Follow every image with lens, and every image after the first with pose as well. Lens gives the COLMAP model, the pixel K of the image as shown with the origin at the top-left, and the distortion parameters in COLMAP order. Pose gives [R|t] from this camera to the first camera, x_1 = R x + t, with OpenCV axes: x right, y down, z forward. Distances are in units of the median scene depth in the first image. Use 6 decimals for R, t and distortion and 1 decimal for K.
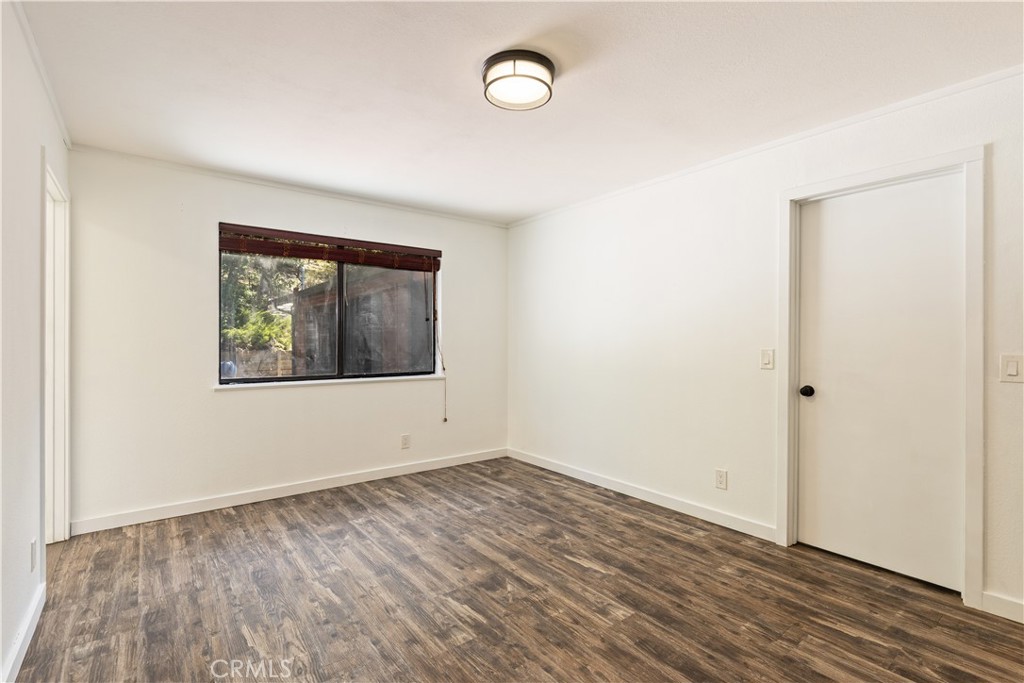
lens RADIAL K [[478.1, 0, 512.0], [0, 478.1, 341.5], [0, 0, 1]] dist [0.000647, -0.000158]
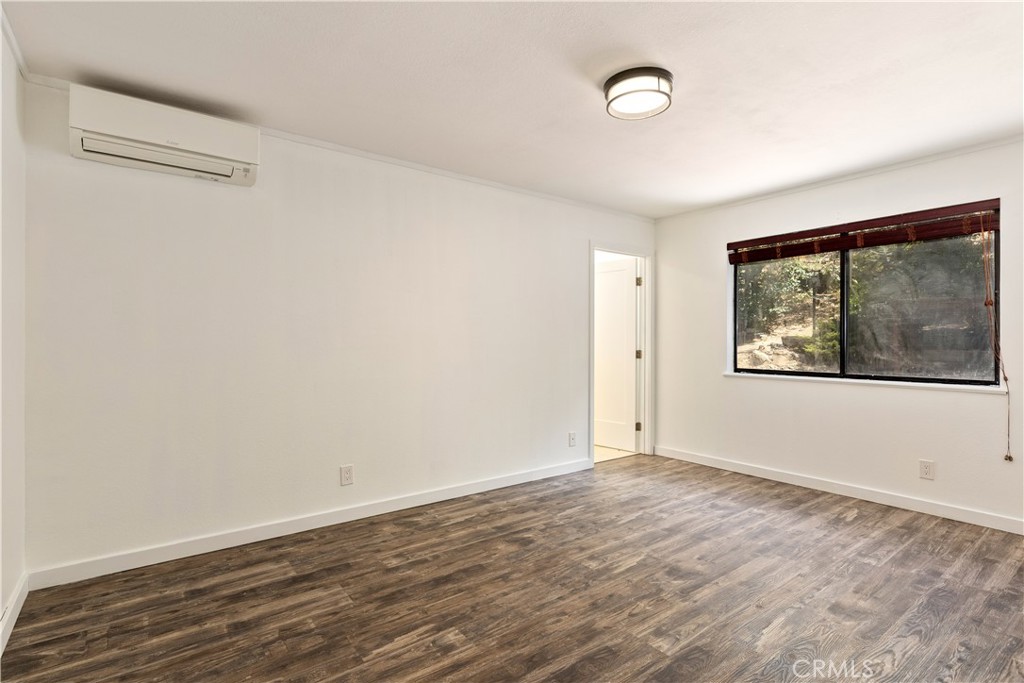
lens RADIAL K [[478.1, 0, 512.0], [0, 478.1, 341.5], [0, 0, 1]] dist [0.000647, -0.000158]
pose [[0.007205, 0.002506, -0.999971, 0.694721], [0.000090, 0.999997, 0.002507, 0.007054], [0.999974, -0.000108, 0.007205, 0.454571]]
